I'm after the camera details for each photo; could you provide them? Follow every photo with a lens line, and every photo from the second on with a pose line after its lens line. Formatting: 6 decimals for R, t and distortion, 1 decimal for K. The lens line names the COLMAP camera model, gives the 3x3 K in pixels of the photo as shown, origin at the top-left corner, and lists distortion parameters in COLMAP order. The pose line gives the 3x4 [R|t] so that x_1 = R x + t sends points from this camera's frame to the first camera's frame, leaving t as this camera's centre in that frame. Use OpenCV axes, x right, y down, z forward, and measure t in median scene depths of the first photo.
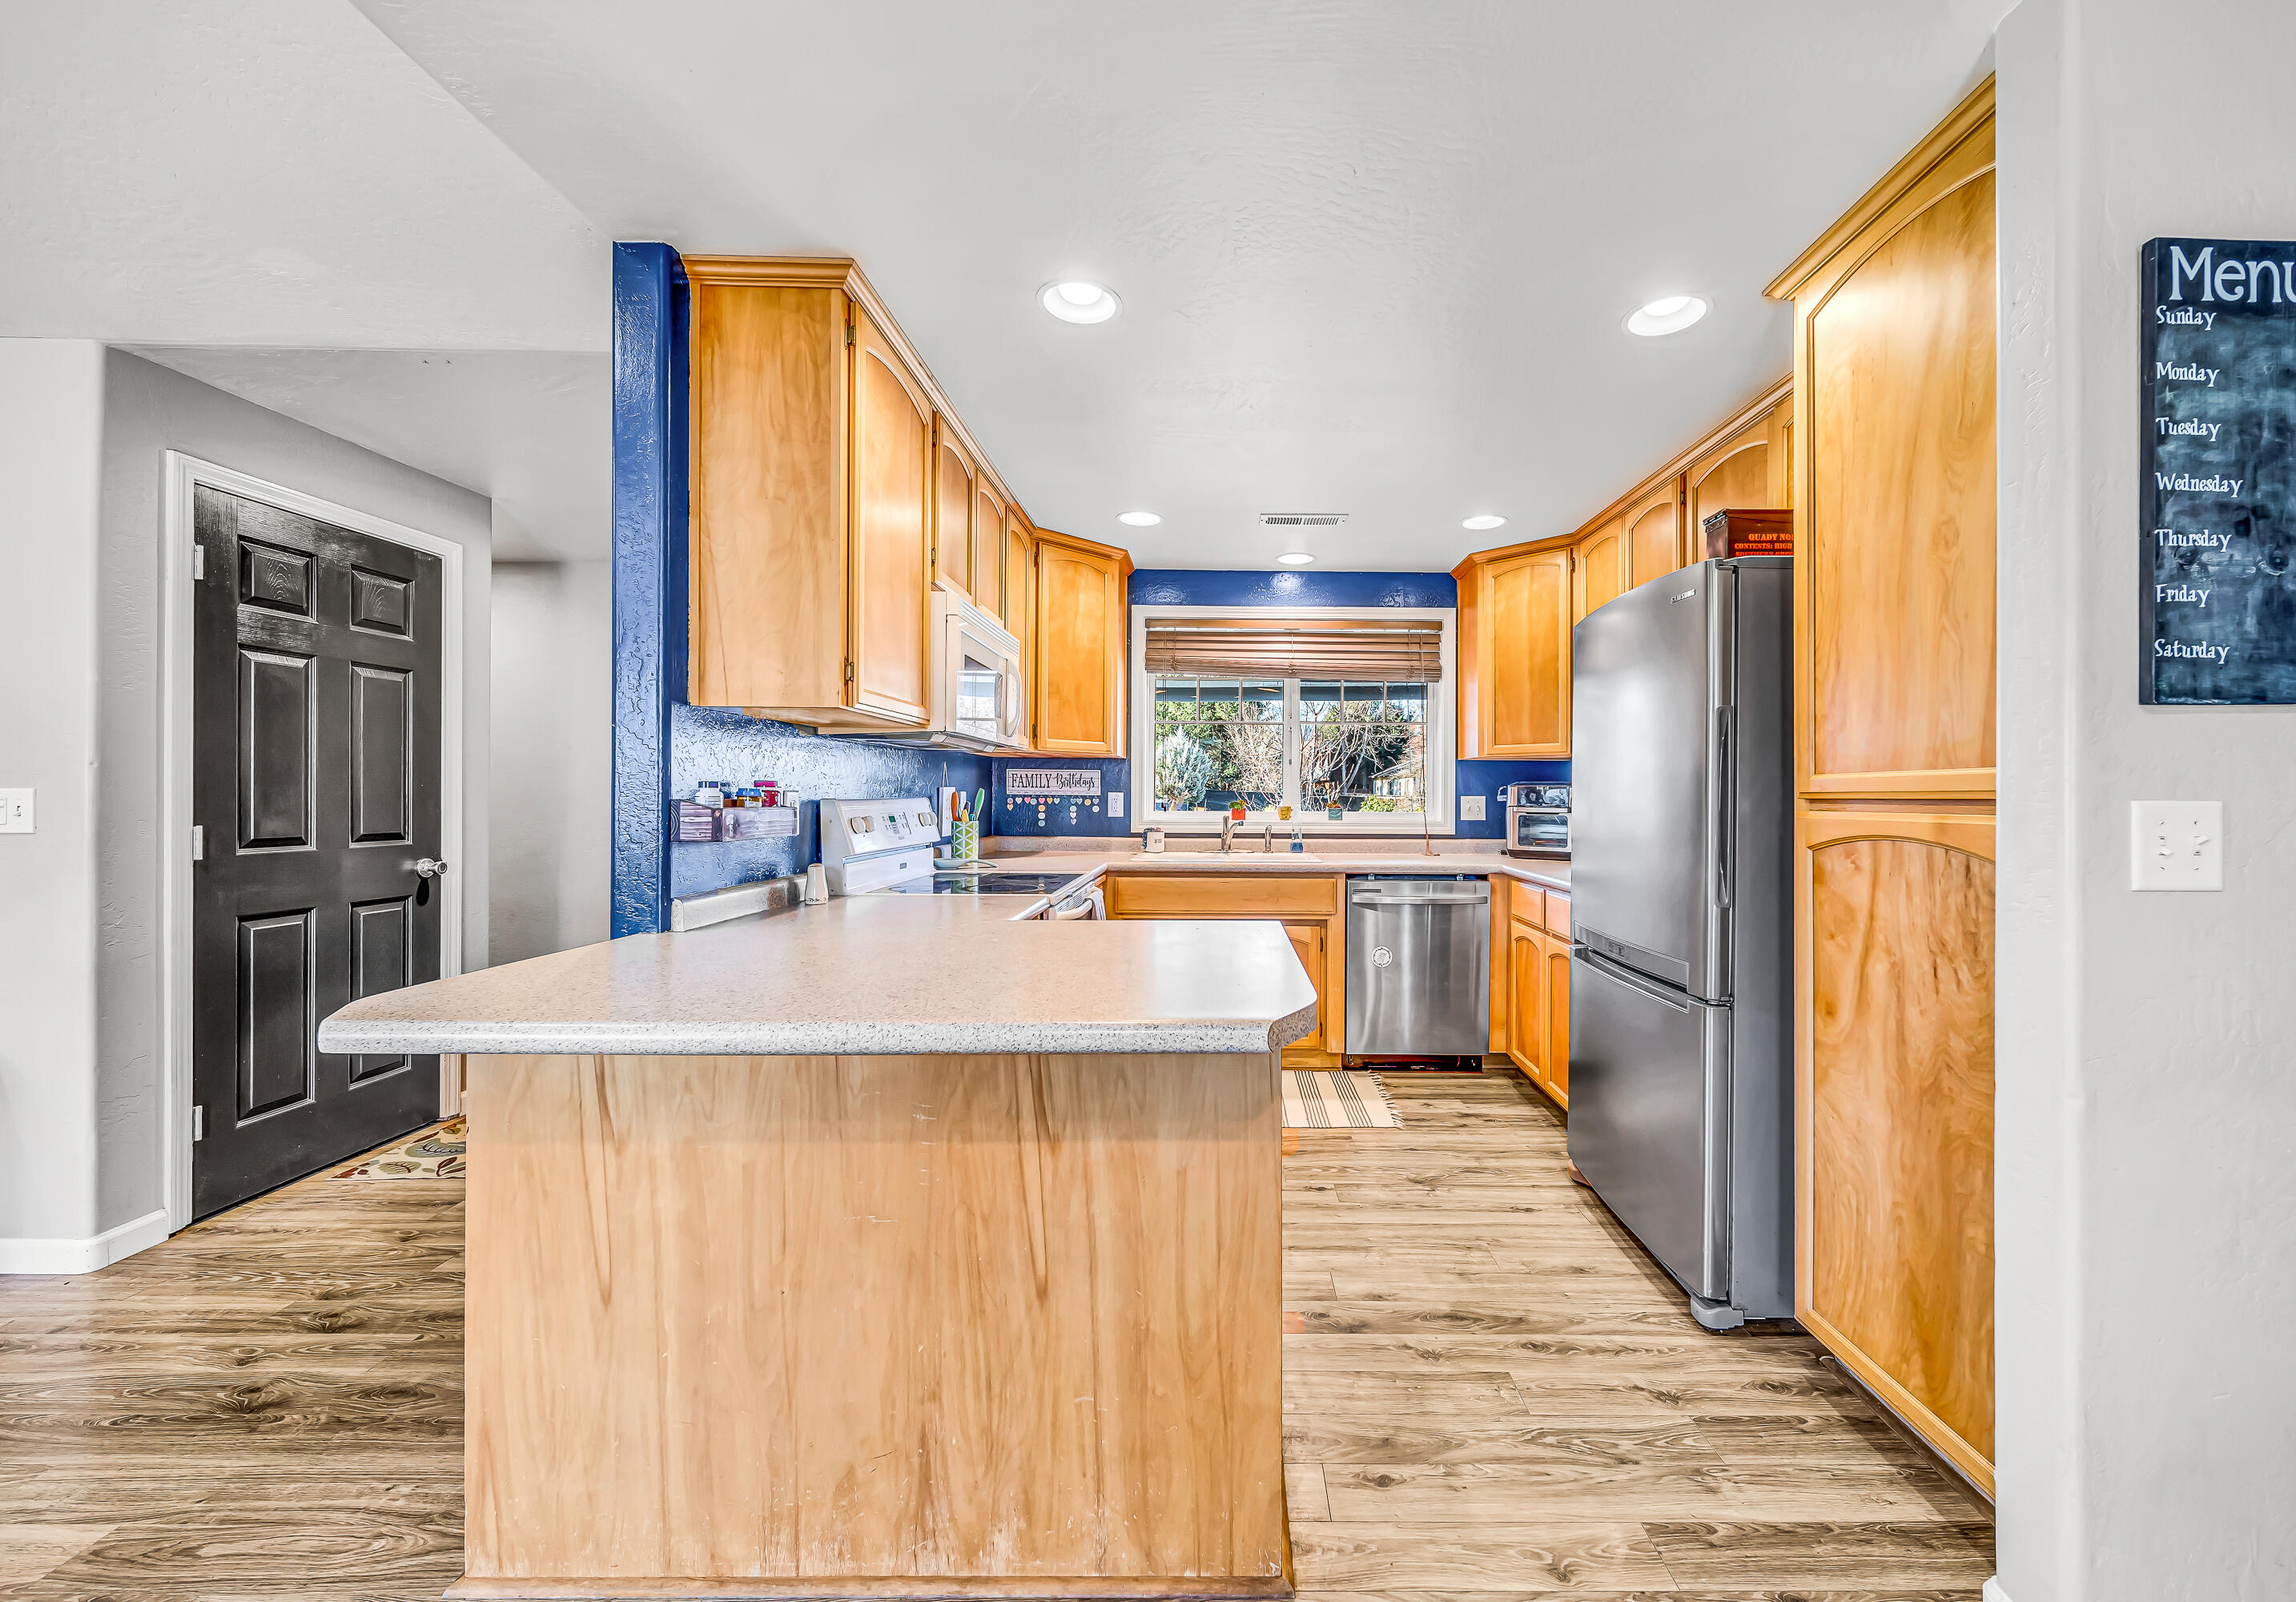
lens RADIAL K [[877.2, 0, 1217.3], [0, 877.2, 794.8], [0, 0, 1]] dist [0.001125, -0.000310]
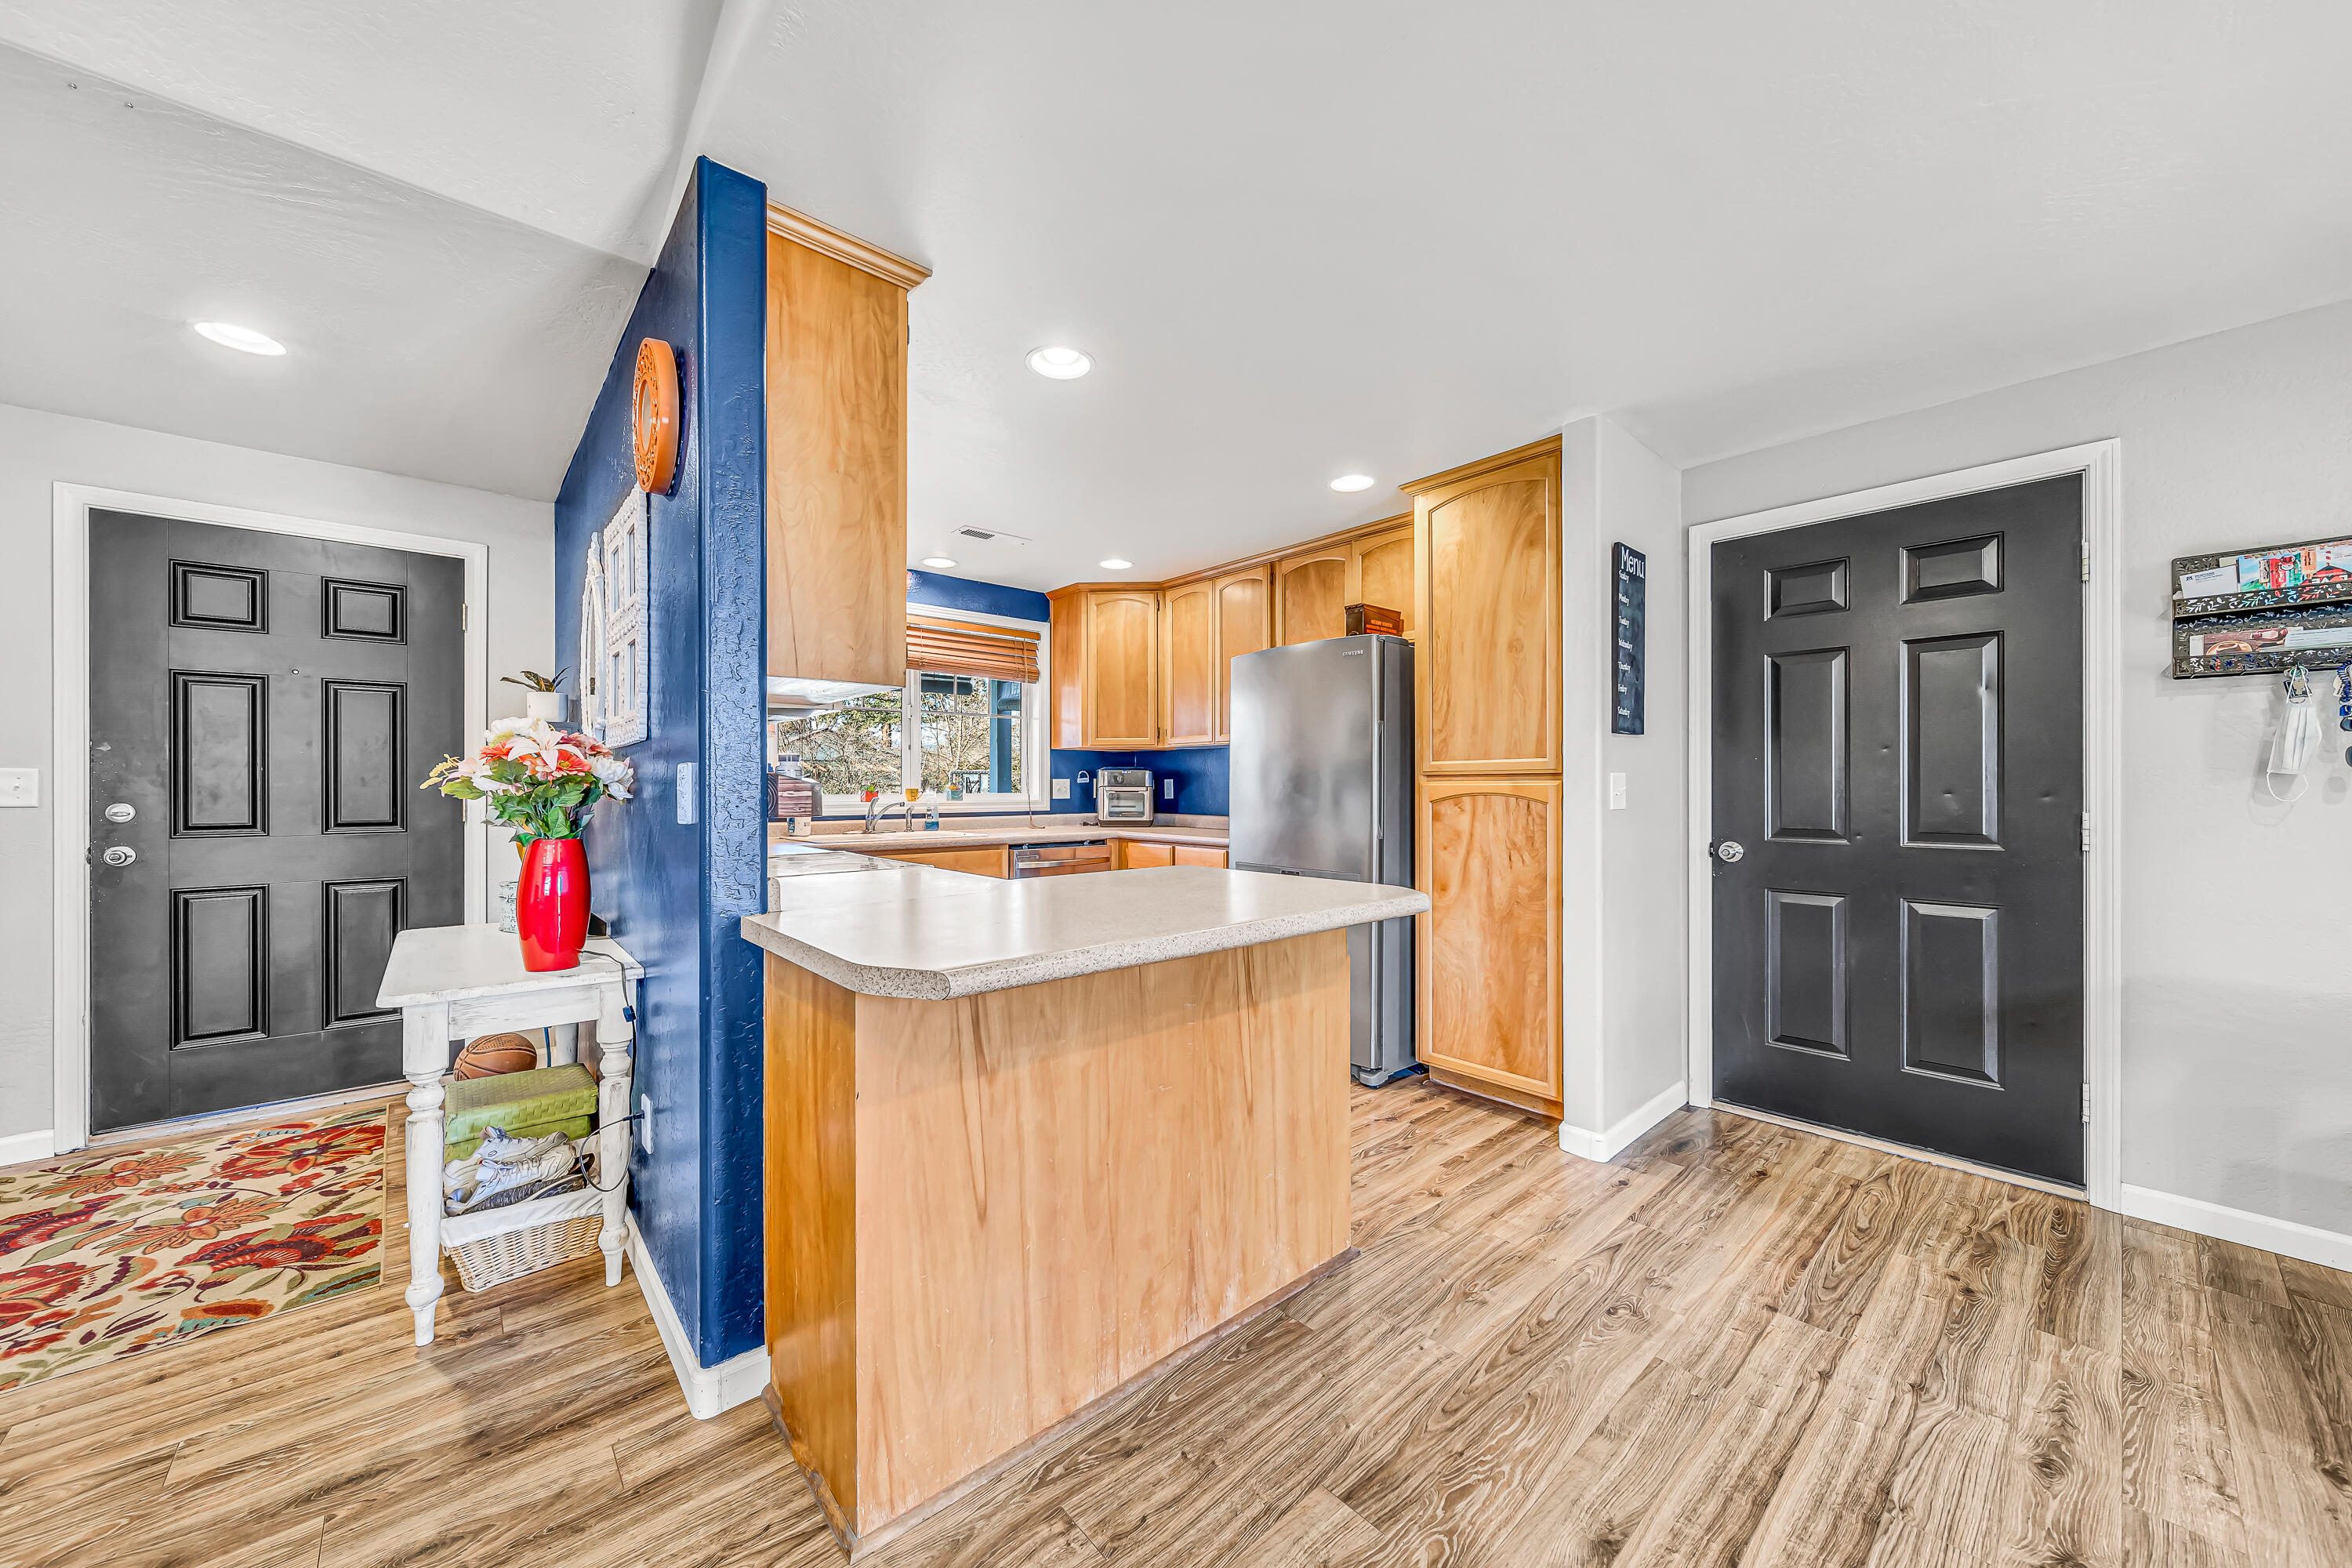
lens RADIAL K [[851.4, 0, 1165.3], [0, 851.4, 789.0], [0, 0, 1]] dist [0.003441, 0.000045]
pose [[0.754001, -0.008612, 0.656816, -0.578606], [0.004957, 0.999960, 0.007421, 0.011358], [-0.656854, -0.002340, 0.754014, 0.014931]]
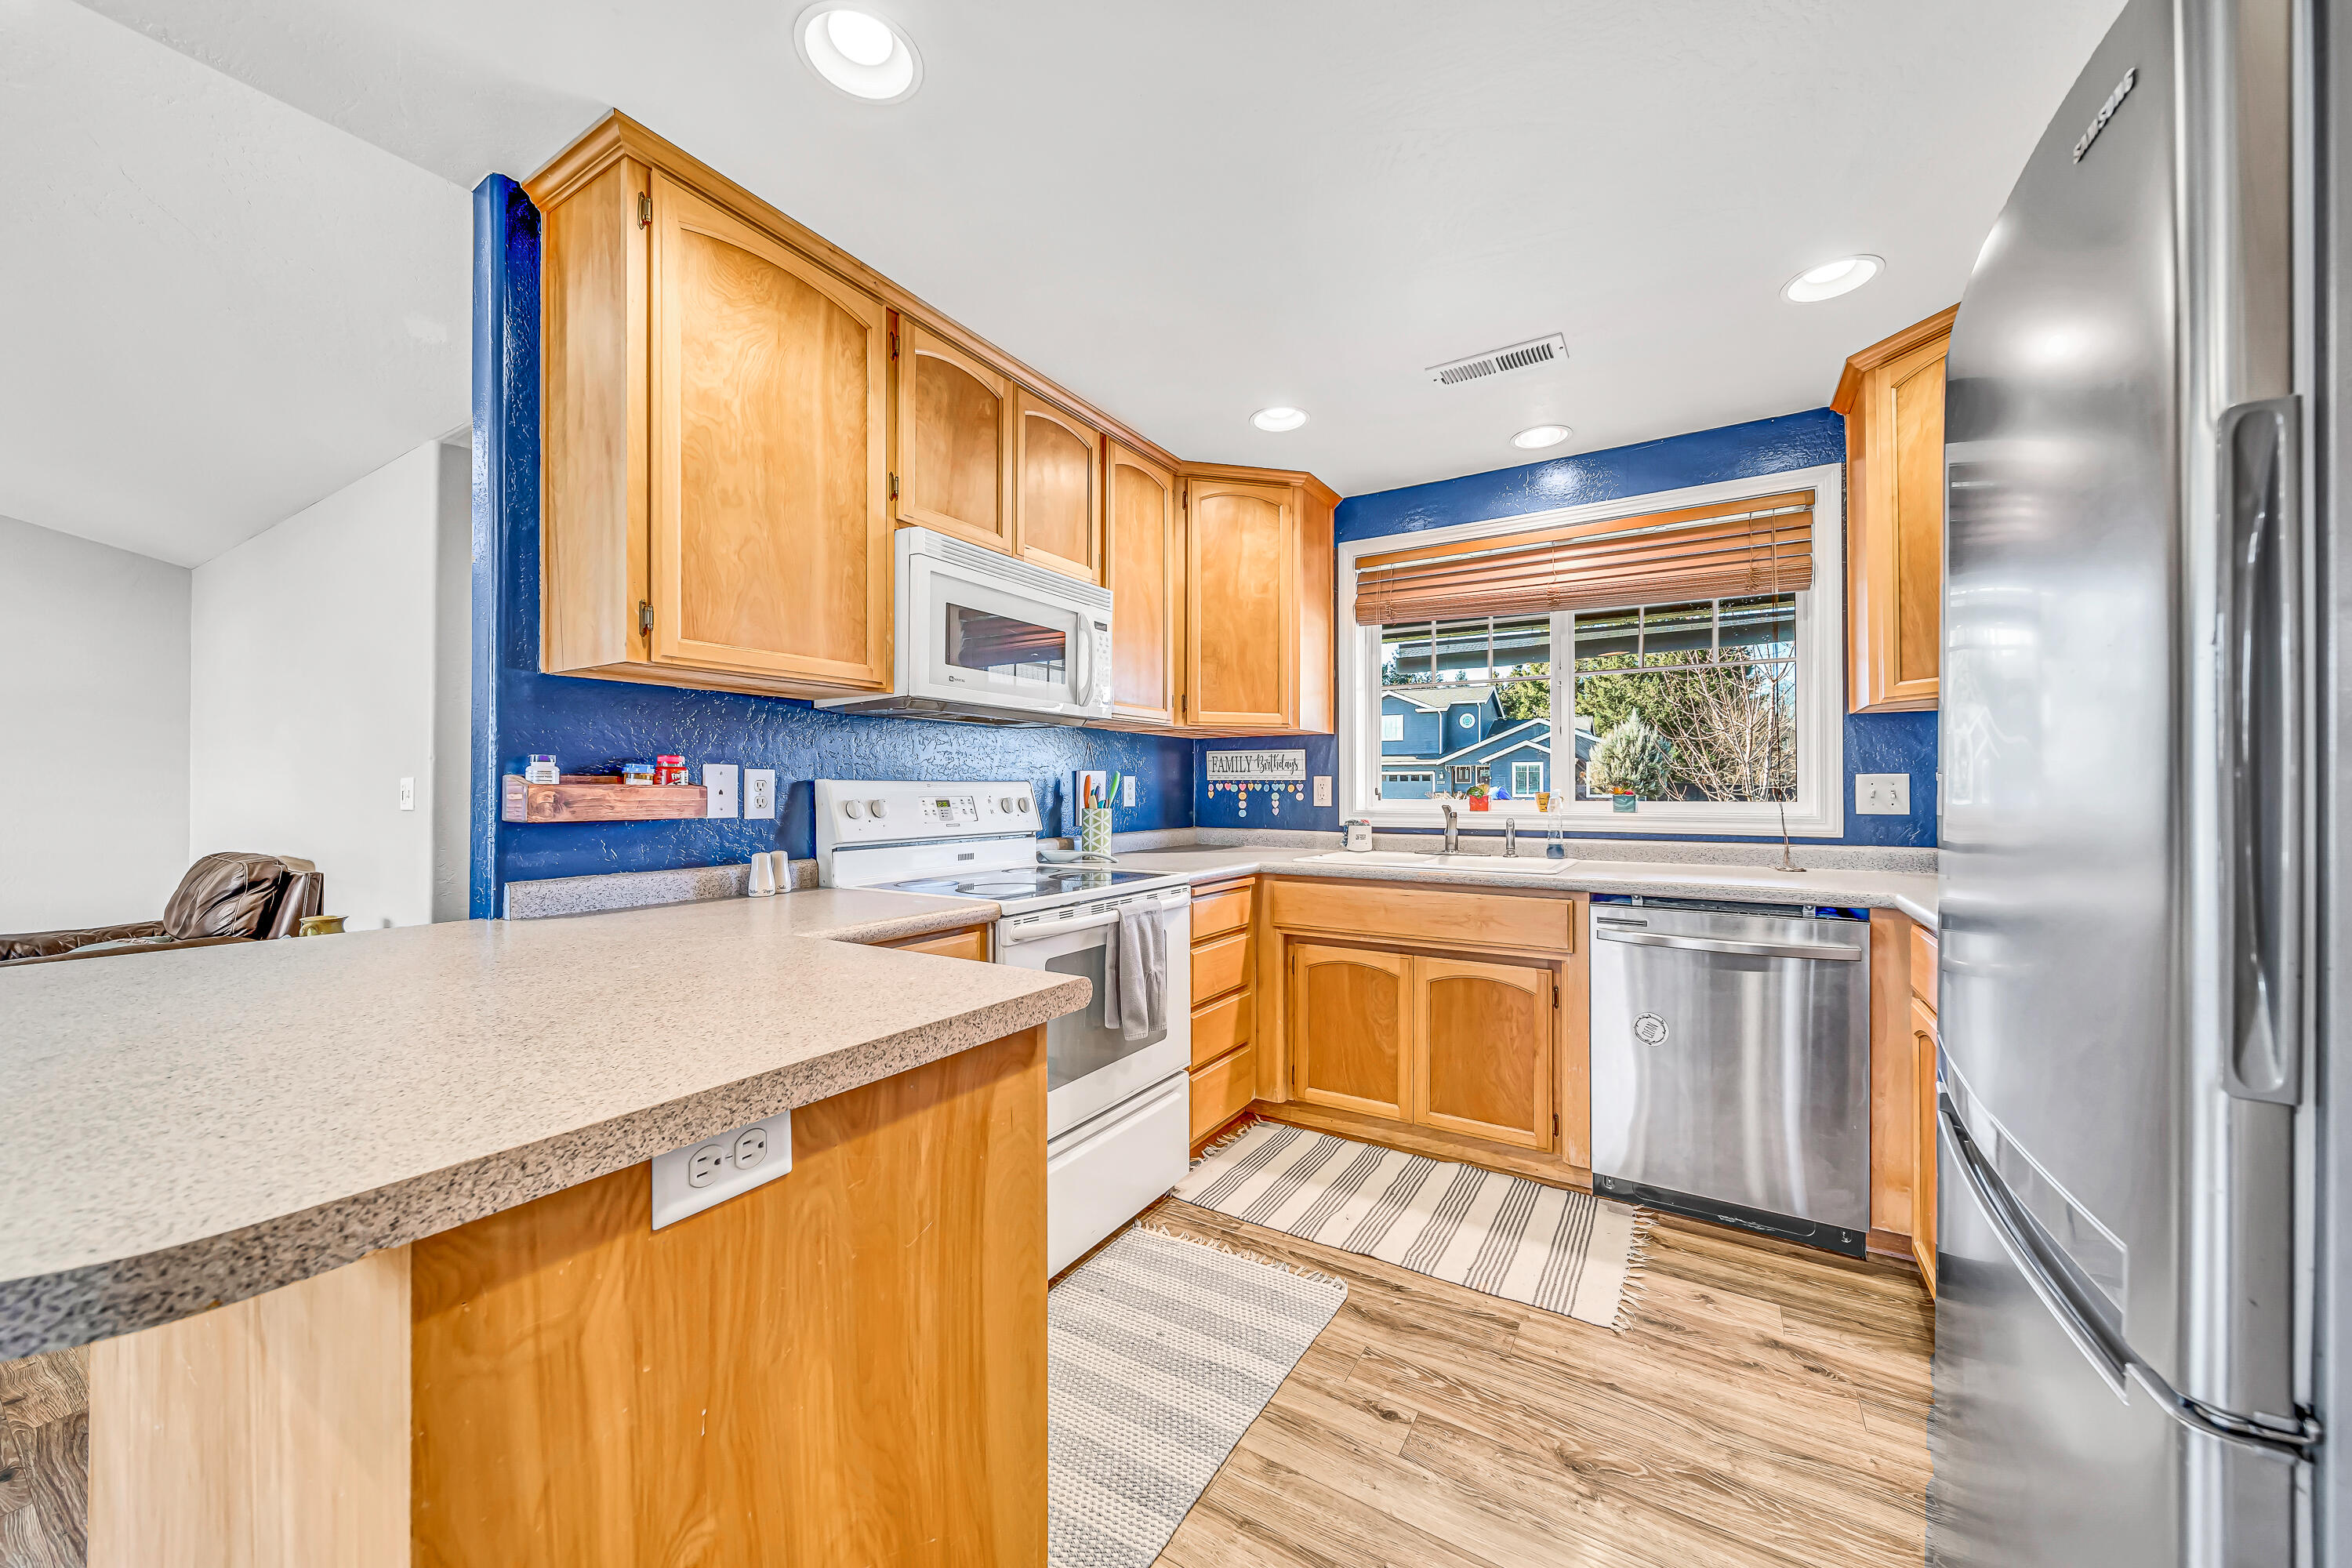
lens RADIAL K [[851.4, 0, 1190.4], [0, 851.4, 786.3], [0, 0, 1]] dist [0.003441, 0.000045]
pose [[0.851500, -0.008072, -0.524292, 0.298173], [0.005356, 0.999963, -0.006696, 0.017258], [0.524327, 0.002894, 0.851512, 0.404191]]
